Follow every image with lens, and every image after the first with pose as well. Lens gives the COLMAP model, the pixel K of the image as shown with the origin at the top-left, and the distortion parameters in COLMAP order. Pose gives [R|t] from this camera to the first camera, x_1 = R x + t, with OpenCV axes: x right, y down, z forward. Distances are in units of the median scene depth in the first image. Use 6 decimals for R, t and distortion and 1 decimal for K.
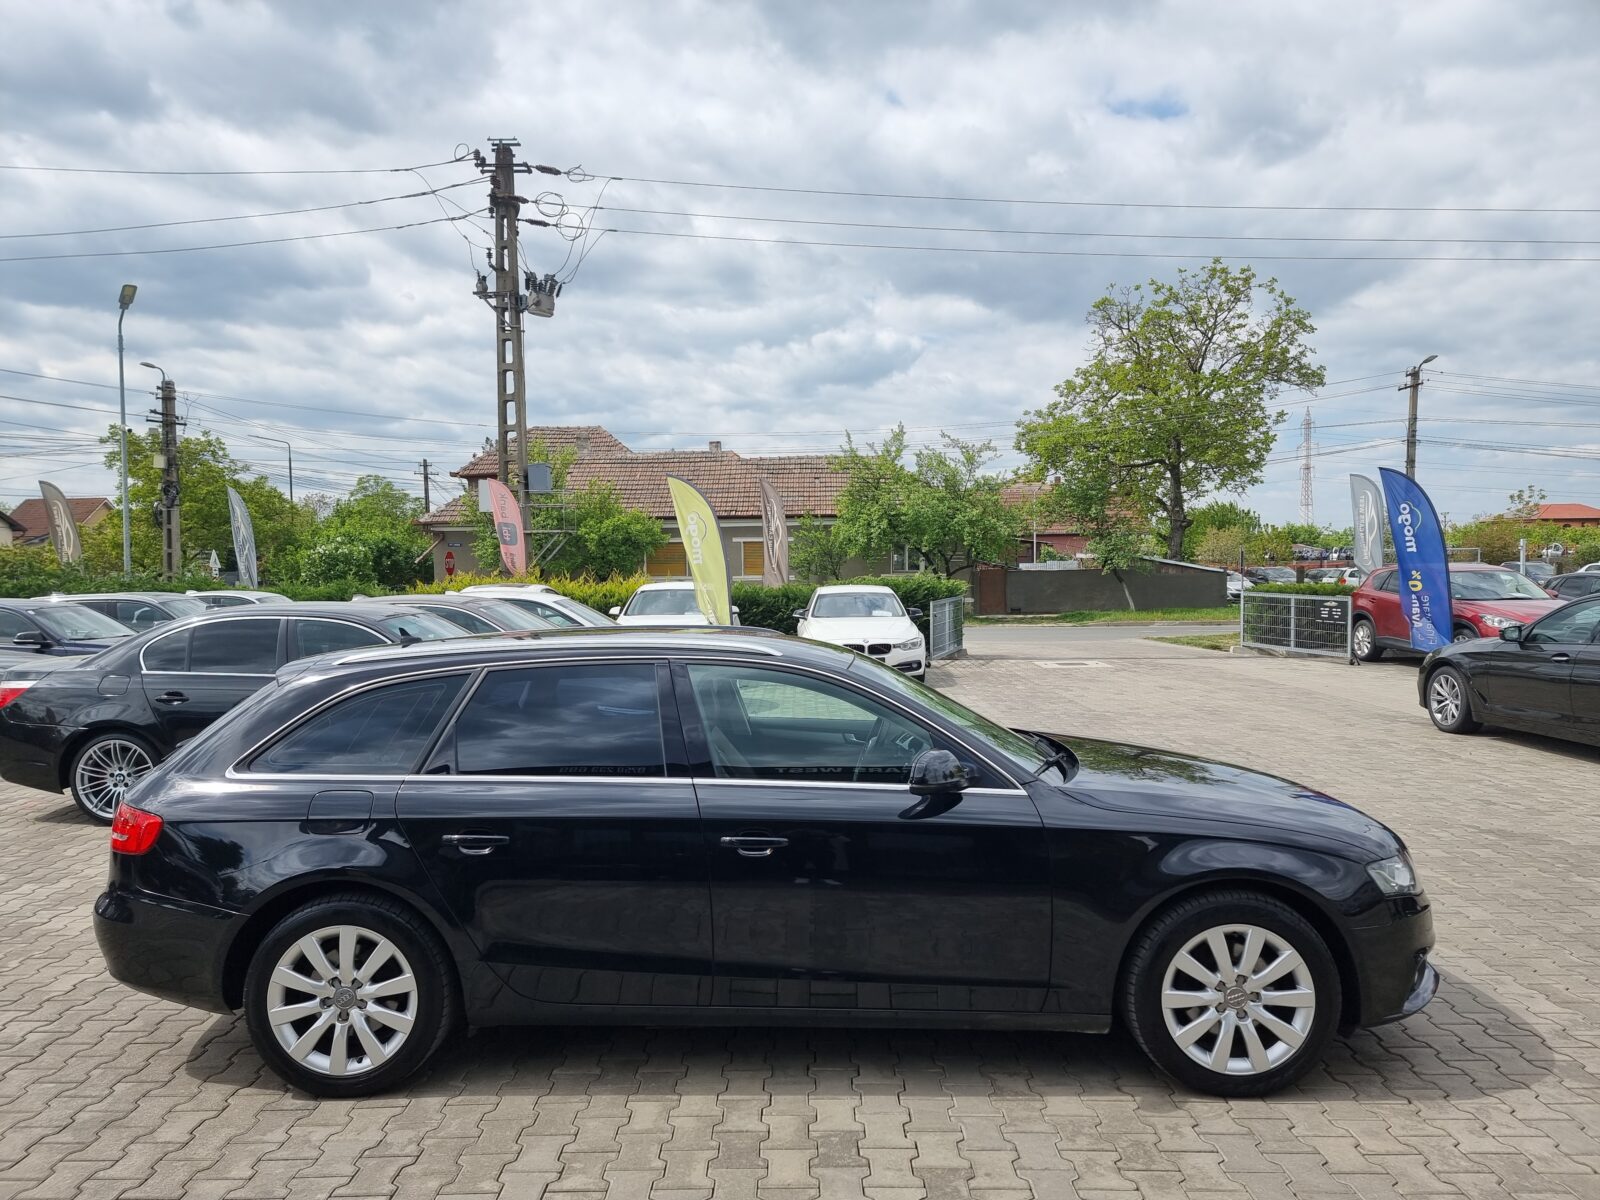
lens RADIAL K [[1134.9, 0, 808.8], [0, 1134.9, 628.4], [0, 0, 1]] dist [0.077365, -0.069983]
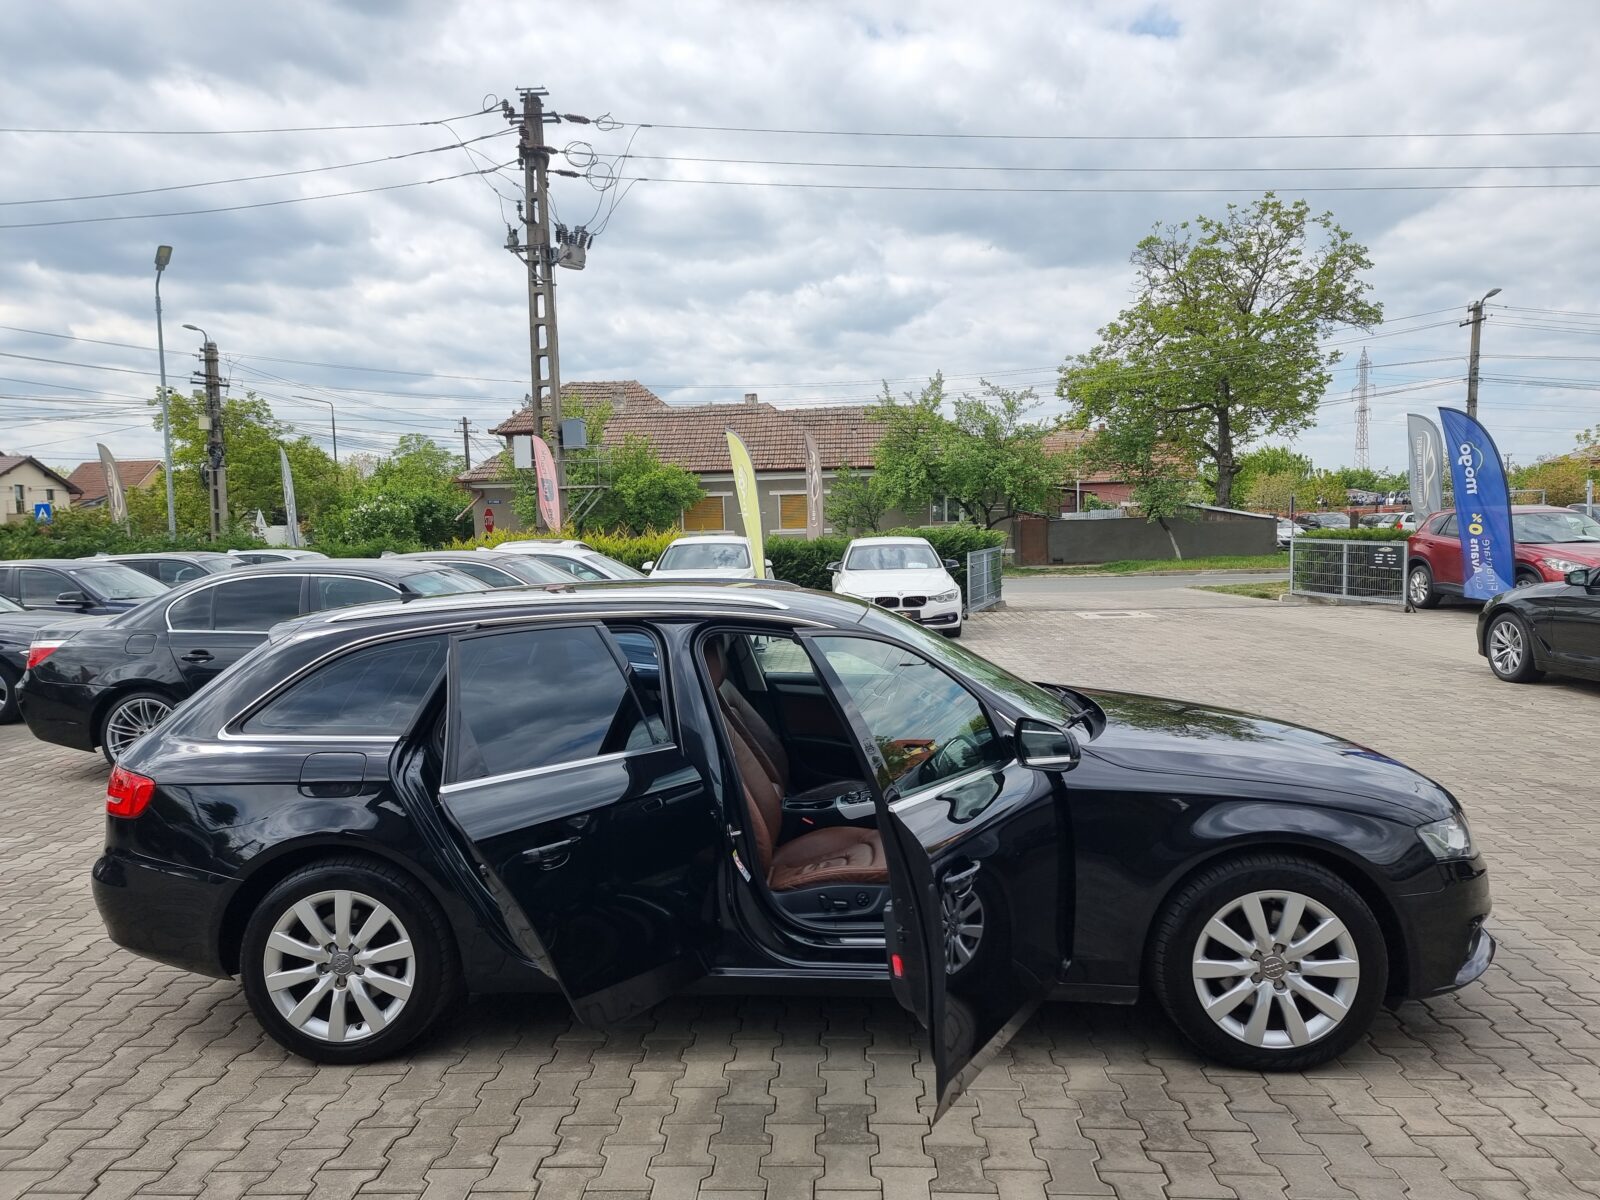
lens RADIAL K [[1133.2, 0, 801.3], [0, 1133.2, 620.7], [0, 0, 1]] dist [0.077635, -0.070646]
pose [[0.998969, -0.009221, -0.044453, 0.005224], [0.010729, 0.999371, 0.033799, 0.000383], [0.044114, -0.034241, 0.998440, 0.009481]]
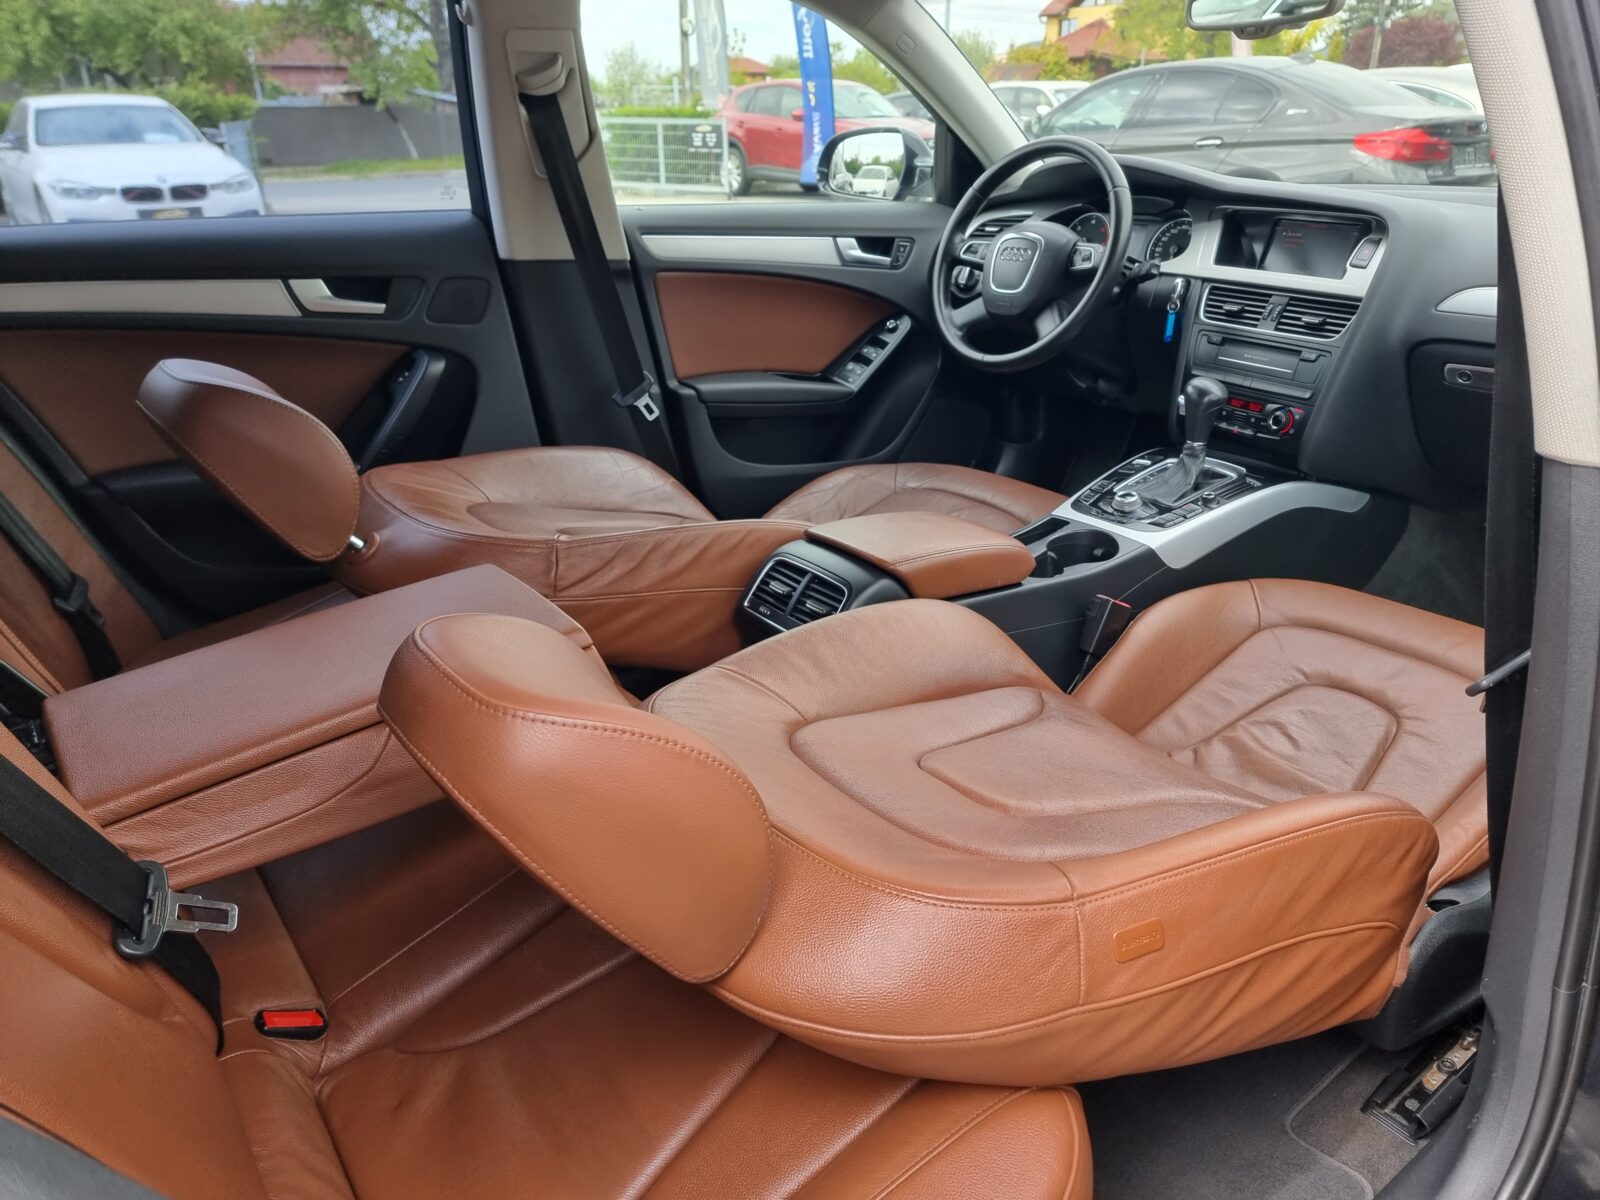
lens RADIAL K [[1131.7, 0, 822.3], [0, 1131.7, 600.3], [0, 0, 1]] dist [0.077246, -0.069703]
pose [[0.791694, -0.243863, 0.560135, -0.046176], [0.045282, 0.937777, 0.344273, 0.015989], [-0.609238, -0.247195, 0.753475, 0.147246]]
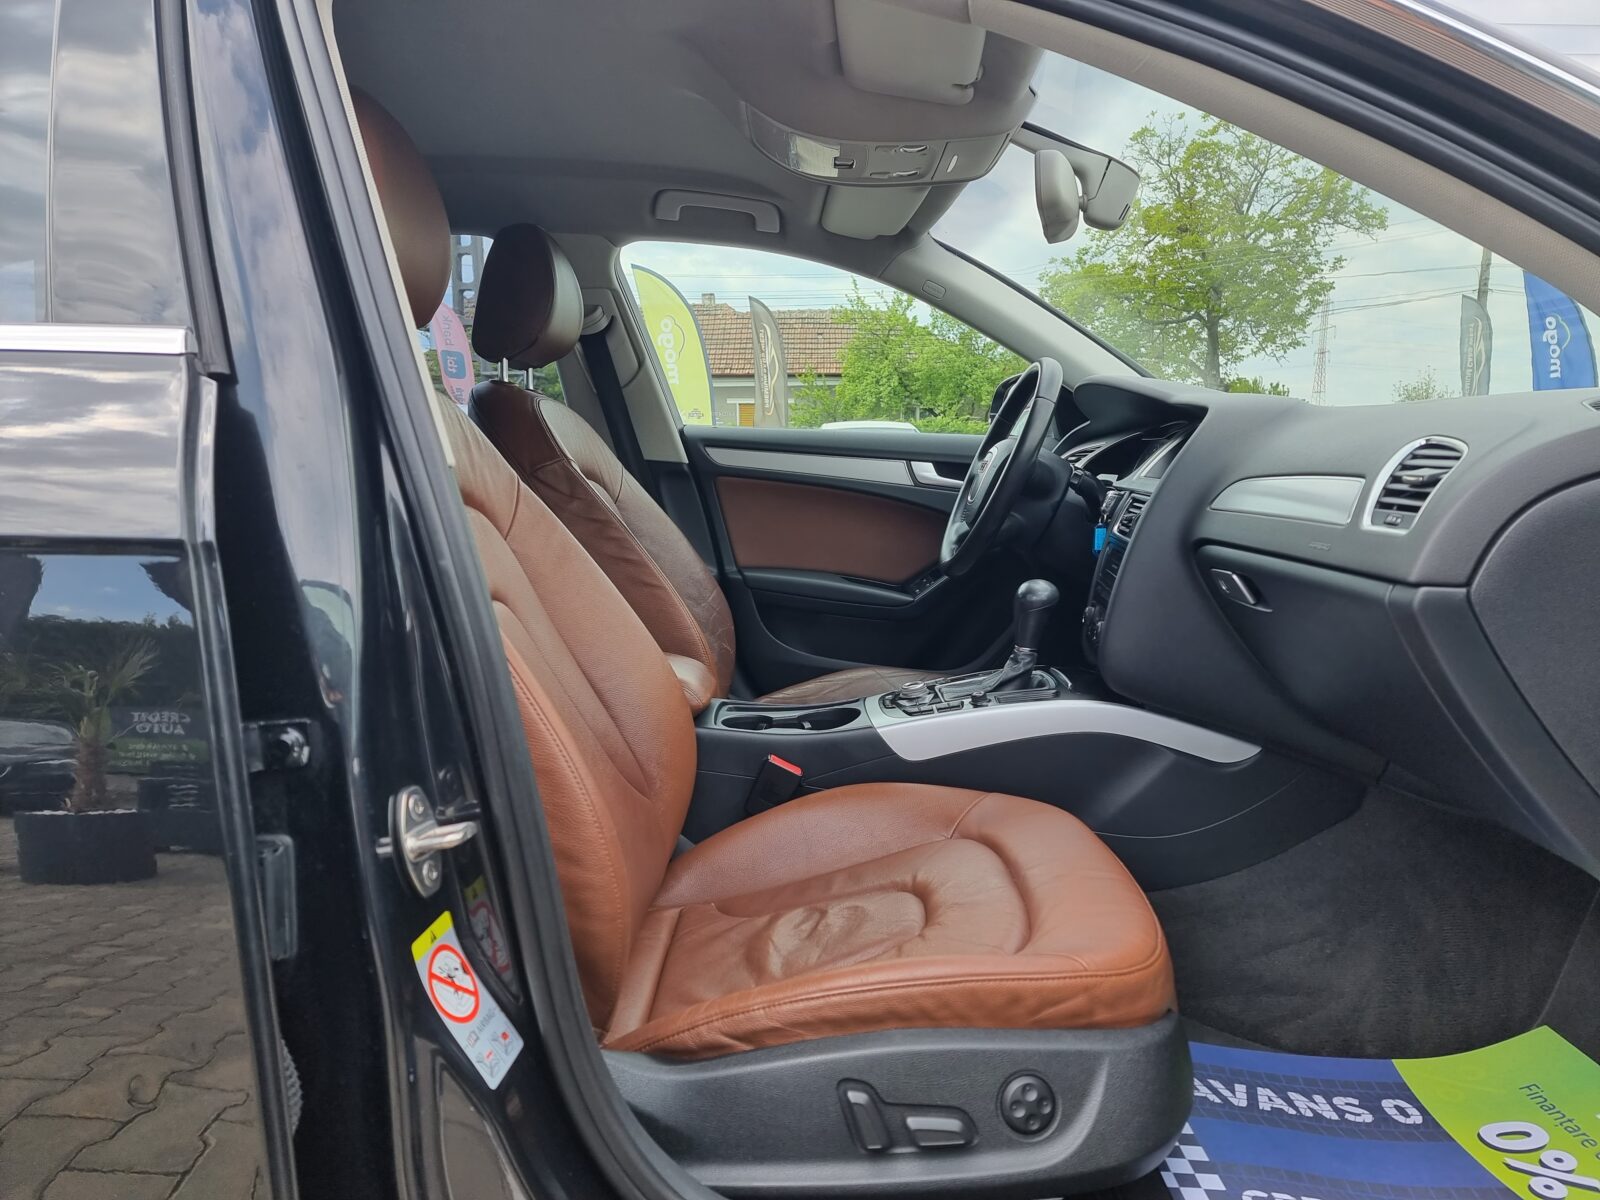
lens RADIAL K [[1123.4, 0, 800.0], [0, 1123.4, 600.0], [0, 0, 1]] dist [0.075428, -0.066349]
pose [[0.999956, 0.004471, -0.008247, -0.000597], [-0.003883, 0.997543, 0.069955, 0.024555], [0.008539, -0.069920, 0.997516, 0.125769]]
